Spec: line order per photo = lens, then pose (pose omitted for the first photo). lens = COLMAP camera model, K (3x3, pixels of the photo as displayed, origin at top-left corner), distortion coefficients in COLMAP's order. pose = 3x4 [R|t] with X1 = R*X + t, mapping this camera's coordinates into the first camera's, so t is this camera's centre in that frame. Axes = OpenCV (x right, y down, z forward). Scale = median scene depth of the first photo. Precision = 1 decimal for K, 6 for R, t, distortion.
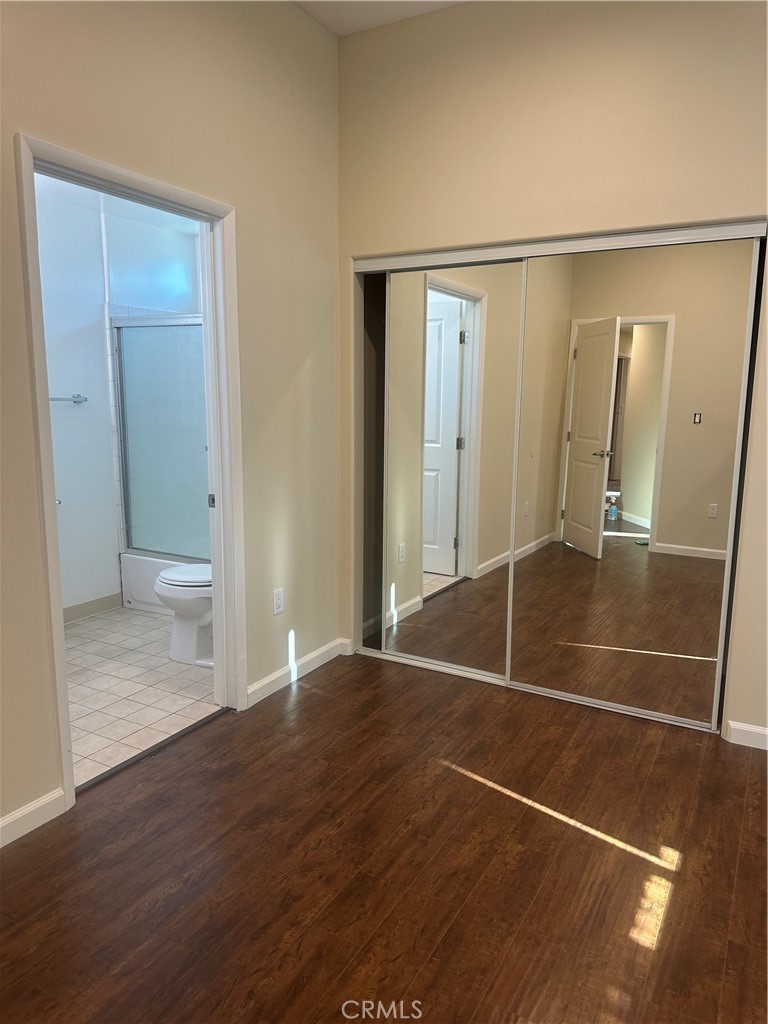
lens RADIAL K [[725.0, 0, 380.2], [0, 725.0, 505.5], [0, 0, 1]] dist [0.127125, -0.179668]
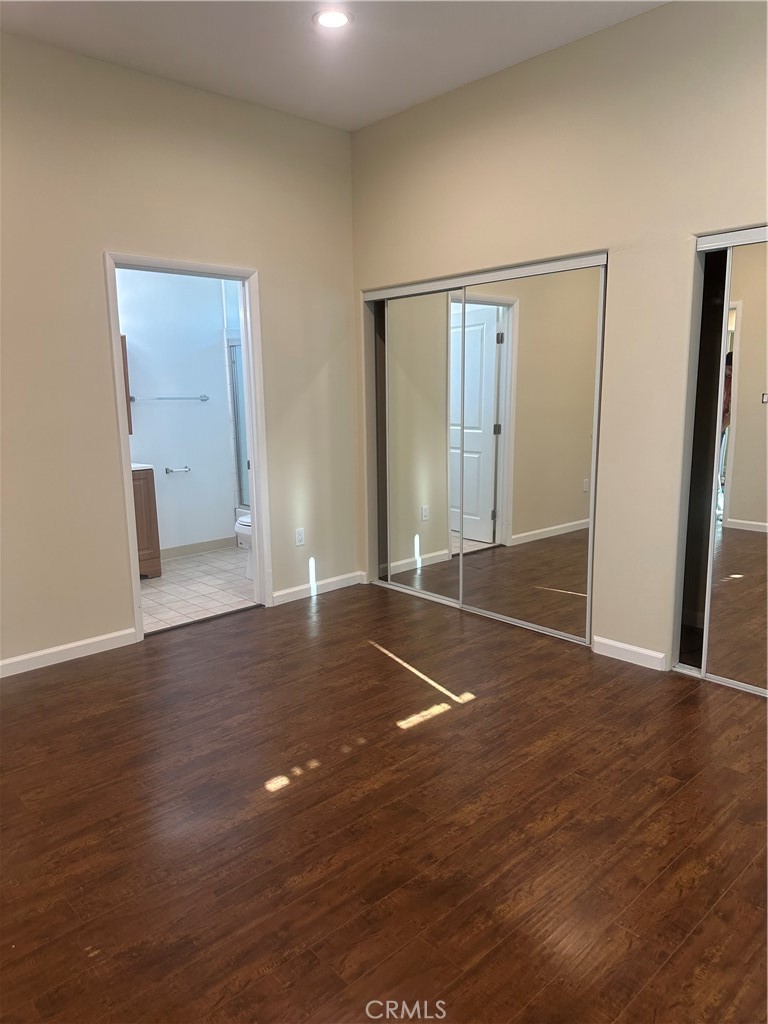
lens RADIAL K [[715.7, 0, 361.7], [0, 715.7, 508.5], [0, 0, 1]] dist [0.137526, -0.106982]
pose [[0.948224, 0.027419, -0.316416, 0.410318], [-0.020595, 0.999478, 0.024893, 0.035791], [0.316934, -0.017088, 0.948294, -0.294660]]
